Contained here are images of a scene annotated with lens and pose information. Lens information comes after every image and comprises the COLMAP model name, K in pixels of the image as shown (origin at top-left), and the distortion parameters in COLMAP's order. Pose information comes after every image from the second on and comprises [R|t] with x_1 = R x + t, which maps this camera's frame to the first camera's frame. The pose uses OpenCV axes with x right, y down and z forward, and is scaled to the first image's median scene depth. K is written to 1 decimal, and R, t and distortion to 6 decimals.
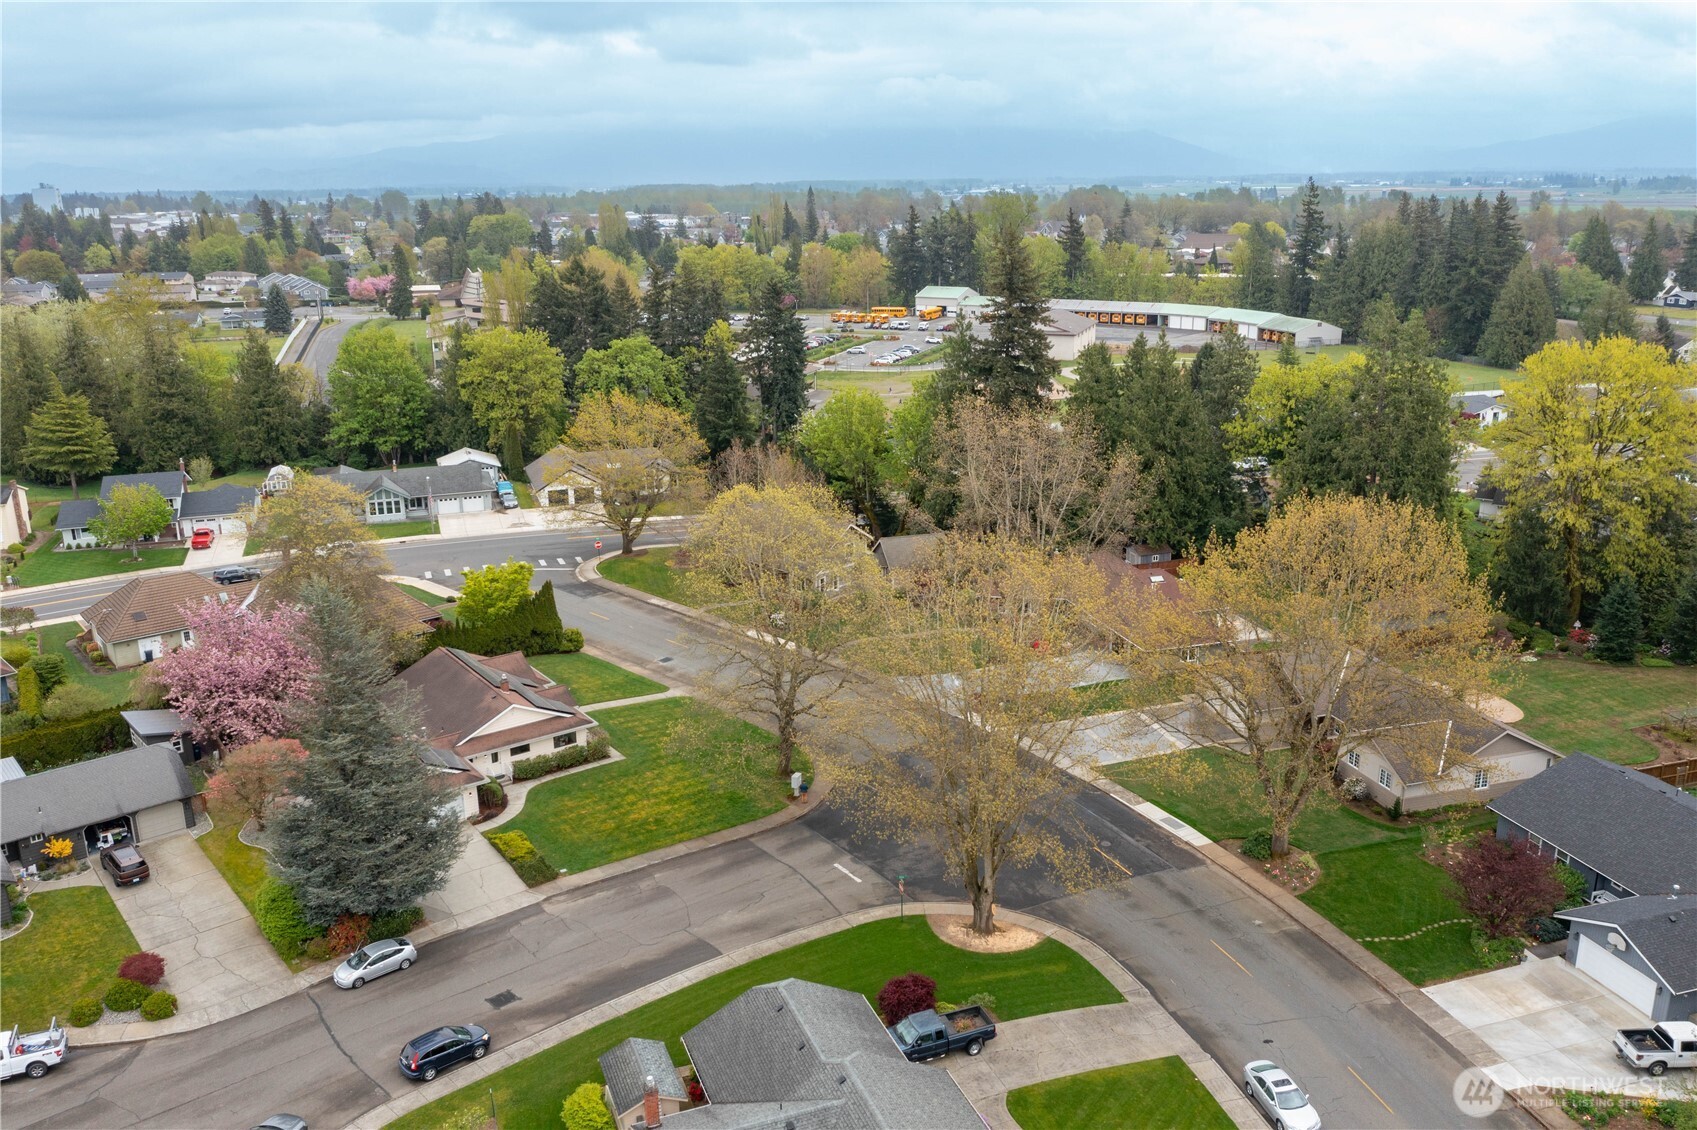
lens RADIAL K [[1367.8, 0, 851.1], [0, 1367.8, 516.1], [0, 0, 1]] dist [-0.015813, 0.004987]
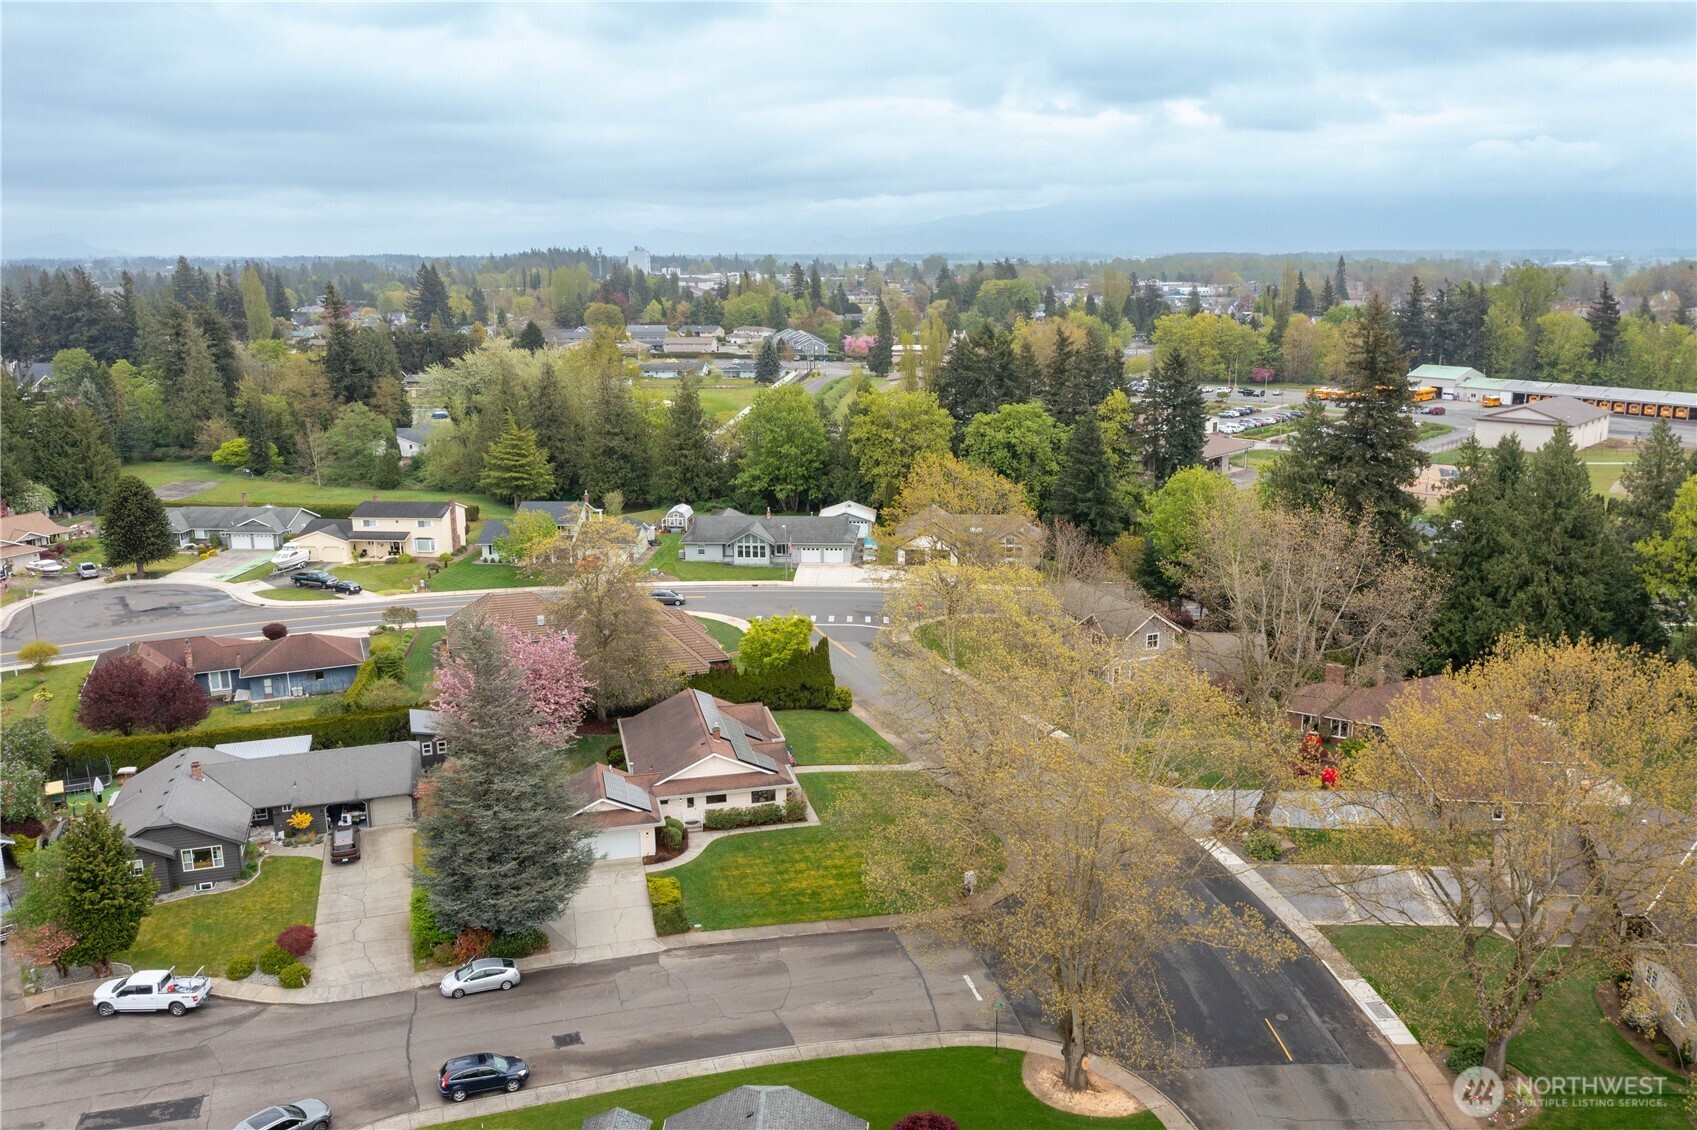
lens RADIAL K [[1367.8, 0, 851.1], [0, 1367.8, 516.1], [0, 0, 1]] dist [-0.015813, 0.004987]
pose [[0.921265, 0.080027, -0.380614, 0.139886], [-0.097911, 0.994806, -0.027824, -0.012372], [0.376411, 0.062900, 0.924315, 0.055268]]
